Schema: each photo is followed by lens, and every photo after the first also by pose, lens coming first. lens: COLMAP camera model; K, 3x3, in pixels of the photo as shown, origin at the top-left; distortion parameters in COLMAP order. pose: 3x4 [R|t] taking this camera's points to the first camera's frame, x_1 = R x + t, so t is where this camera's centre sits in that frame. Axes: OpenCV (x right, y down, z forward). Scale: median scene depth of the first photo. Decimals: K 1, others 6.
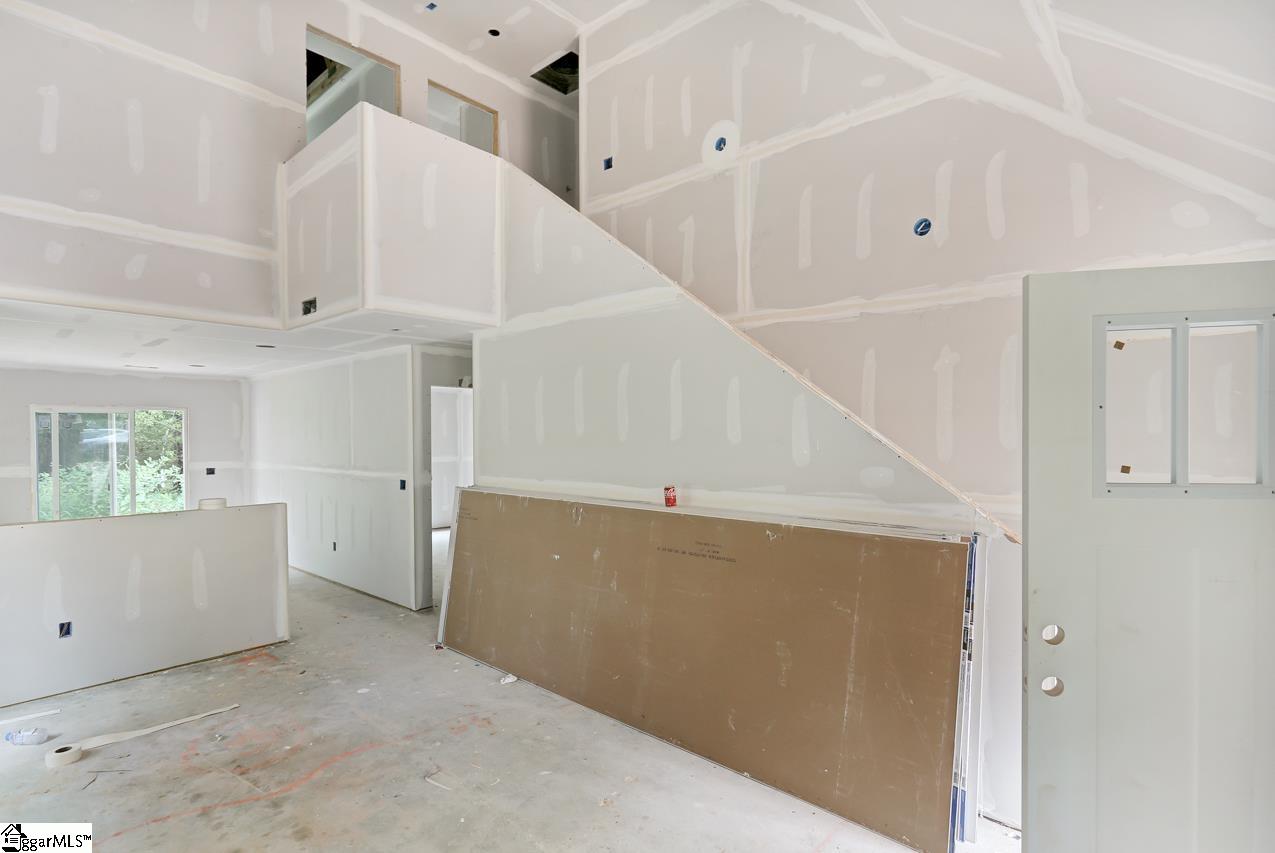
lens RADIAL K [[622.3, 0, 632.7], [0, 622.3, 438.5], [0, 0, 1]] dist [-0.027478, 0.009324]
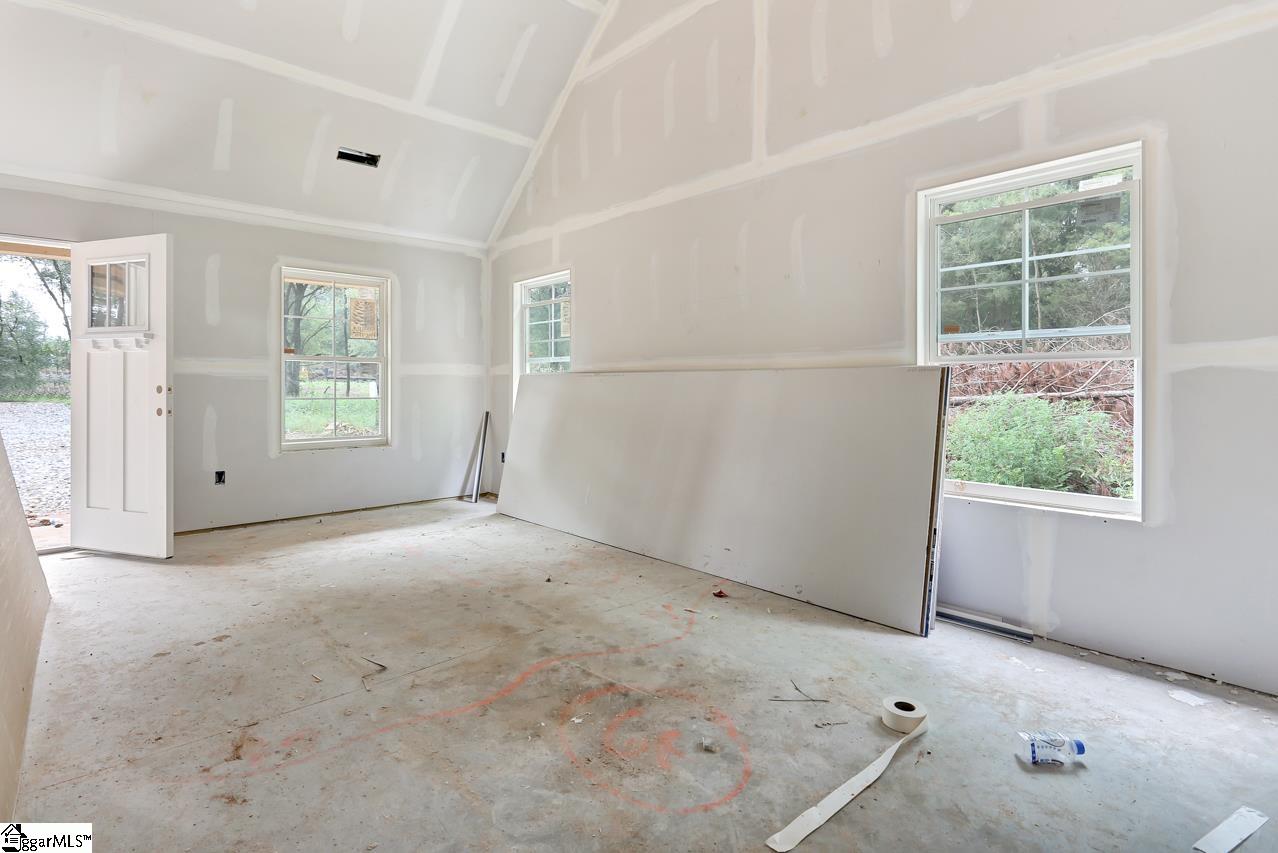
lens RADIAL K [[623.8, 0, 624.9], [0, 623.8, 385.7], [0, 0, 1]] dist [-0.027478, 0.009324]
pose [[-0.992020, 0.001499, 0.126071, -0.555691], [0.001686, 0.999998, 0.001376, 0.129303], [-0.126069, 0.001577, -0.992020, 1.302404]]
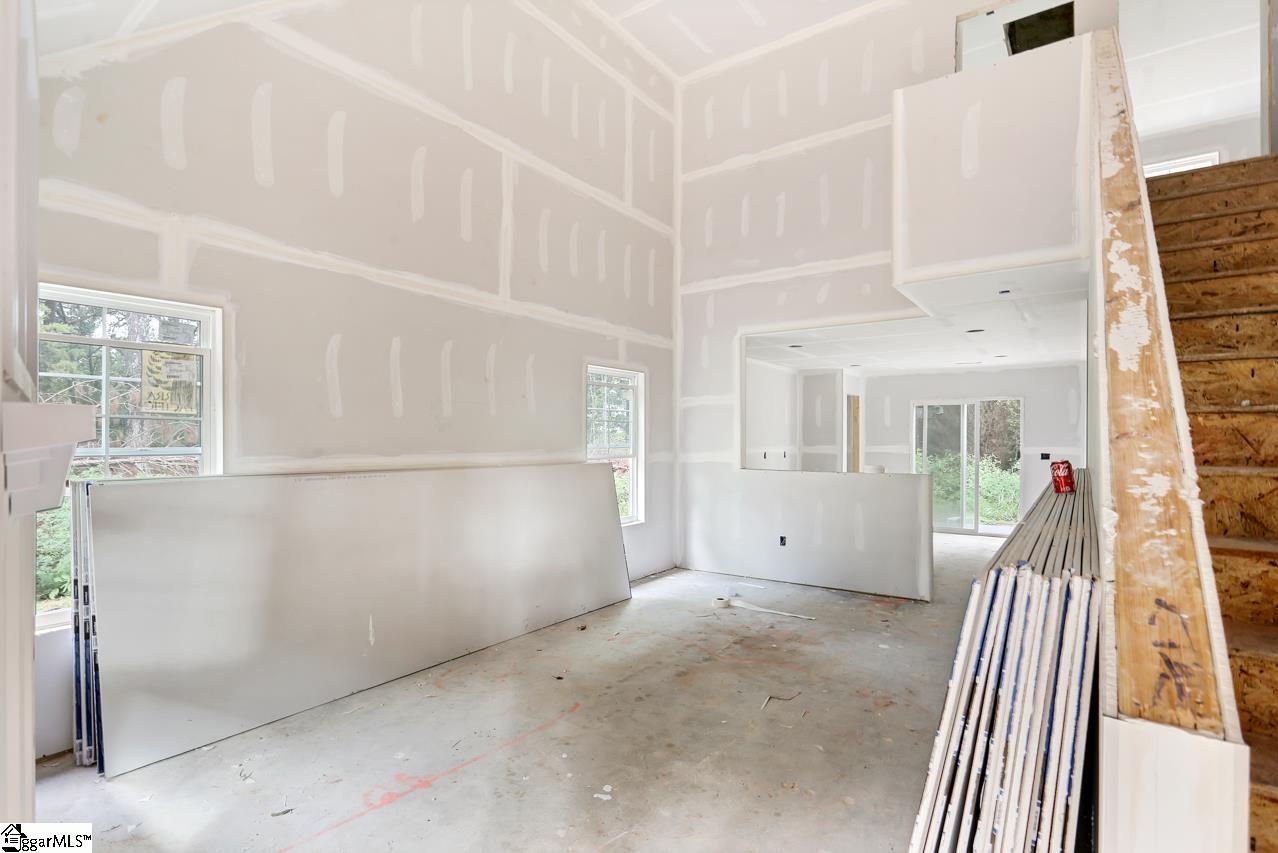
lens RADIAL K [[623.8, 0, 635.0], [0, 623.8, 429.2], [0, 0, 1]] dist [-0.027478, 0.009324]
pose [[0.085206, -0.013882, -0.996267, 0.583173], [-0.004380, 0.999888, -0.014308, 0.053075], [0.996354, 0.005583, 0.085136, 0.476215]]
